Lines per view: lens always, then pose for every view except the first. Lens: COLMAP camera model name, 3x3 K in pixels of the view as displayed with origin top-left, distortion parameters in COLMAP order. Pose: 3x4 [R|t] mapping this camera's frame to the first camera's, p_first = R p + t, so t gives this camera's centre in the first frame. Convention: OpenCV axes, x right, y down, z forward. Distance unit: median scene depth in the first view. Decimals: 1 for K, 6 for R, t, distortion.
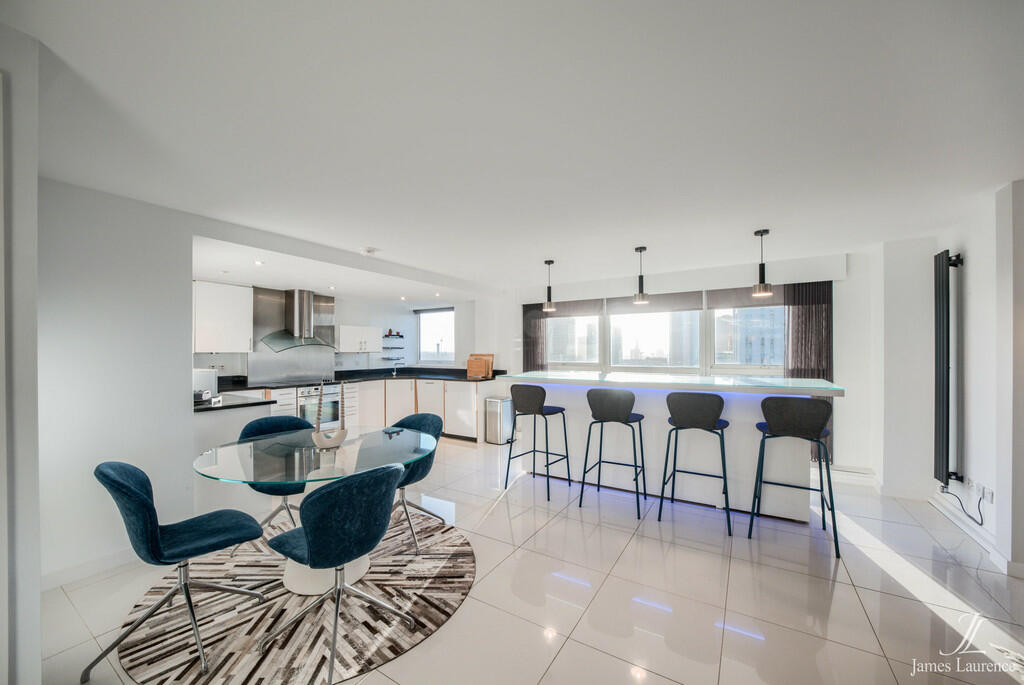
lens RADIAL K [[411.3, 0, 487.4], [0, 411.3, 351.7], [0, 0, 1]] dist [-0.018149, -0.003153]
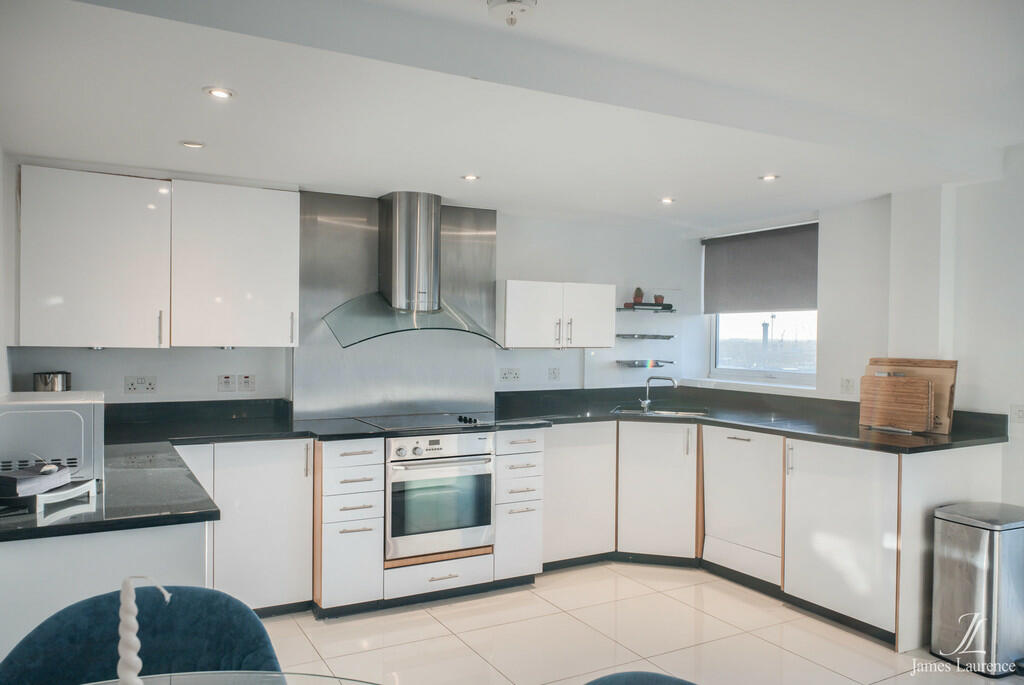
lens RADIAL K [[750.6, 0, 475.5], [0, 750.6, 355.3], [0, 0, 1]] dist [0.012610, -0.026964]
pose [[0.883739, 0.021242, -0.467498, -0.062310], [-0.010078, 0.999602, 0.026368, -0.014023], [0.467872, -0.018591, 0.883601, 0.489582]]
